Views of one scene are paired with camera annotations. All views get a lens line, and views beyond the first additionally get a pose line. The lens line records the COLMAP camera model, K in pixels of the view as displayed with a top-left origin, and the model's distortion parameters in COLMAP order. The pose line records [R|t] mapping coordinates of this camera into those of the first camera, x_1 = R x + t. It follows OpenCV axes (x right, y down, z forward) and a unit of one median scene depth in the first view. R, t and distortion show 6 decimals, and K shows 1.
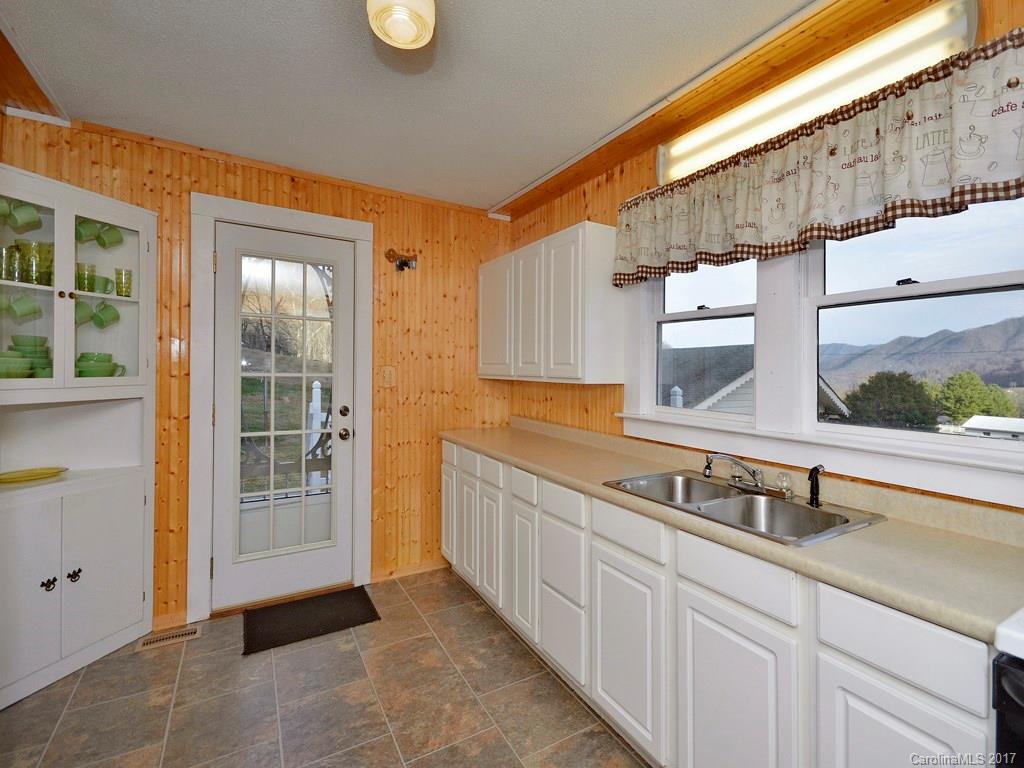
lens RADIAL K [[467.7, 0, 502.8], [0, 467.7, 363.6], [0, 0, 1]] dist [-0.003619, -0.003887]
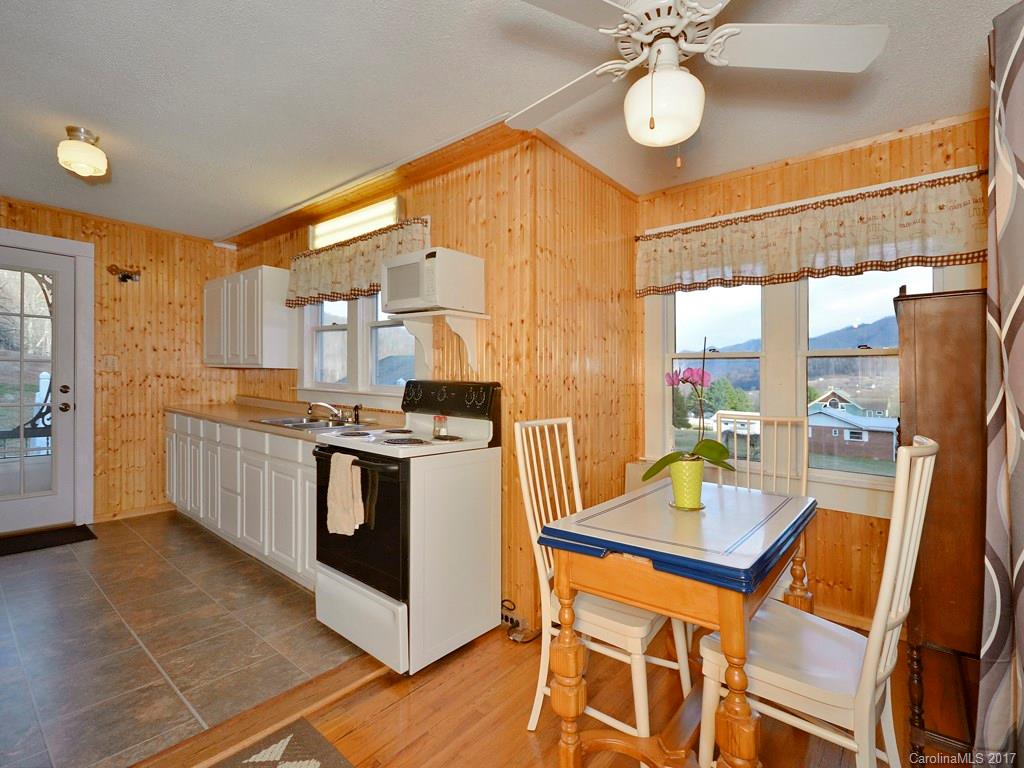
lens RADIAL K [[467.7, 0, 559.7], [0, 467.7, 377.8], [0, 0, 1]] dist [-0.003619, -0.003887]
pose [[0.904795, 0.006260, 0.425801, 0.334159], [-0.014191, 0.999780, 0.015458, 0.030861], [-0.425610, -0.020029, 0.904685, -0.697367]]
